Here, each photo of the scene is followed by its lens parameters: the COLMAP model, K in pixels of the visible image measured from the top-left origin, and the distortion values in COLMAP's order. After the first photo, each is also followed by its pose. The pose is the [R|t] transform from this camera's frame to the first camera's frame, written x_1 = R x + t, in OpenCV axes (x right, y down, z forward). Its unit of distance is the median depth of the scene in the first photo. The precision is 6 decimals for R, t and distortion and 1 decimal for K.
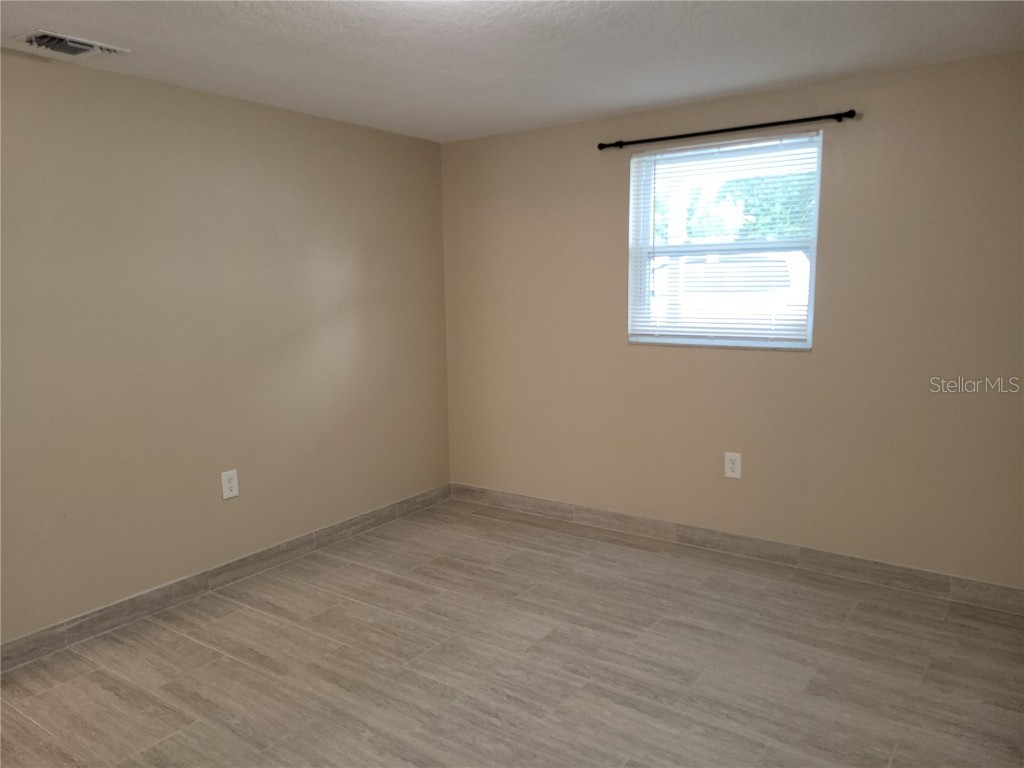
lens RADIAL K [[769.3, 0, 492.1], [0, 769.3, 404.4], [0, 0, 1]] dist [0.059136, -0.036696]
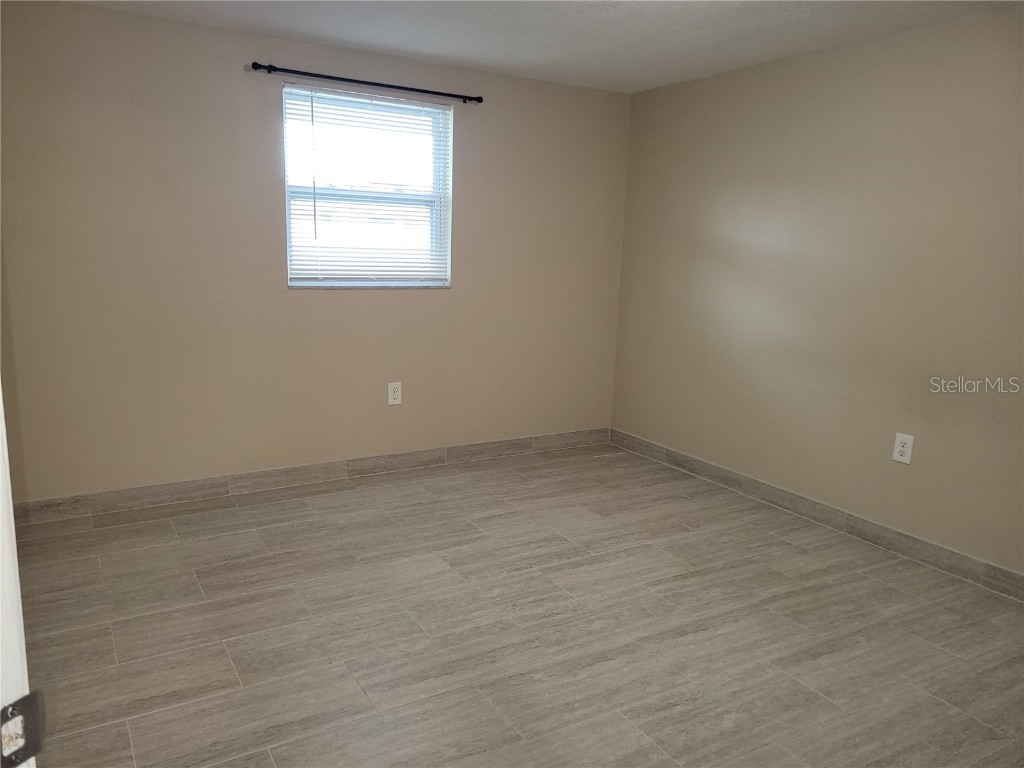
lens RADIAL K [[769.3, 0, 518.4], [0, 769.3, 410.6], [0, 0, 1]] dist [0.059136, -0.036696]
pose [[0.374992, -0.174356, 0.910484, -0.724601], [0.116990, 0.983202, 0.140097, -0.036669], [-0.919617, 0.053983, 0.389090, 0.443416]]
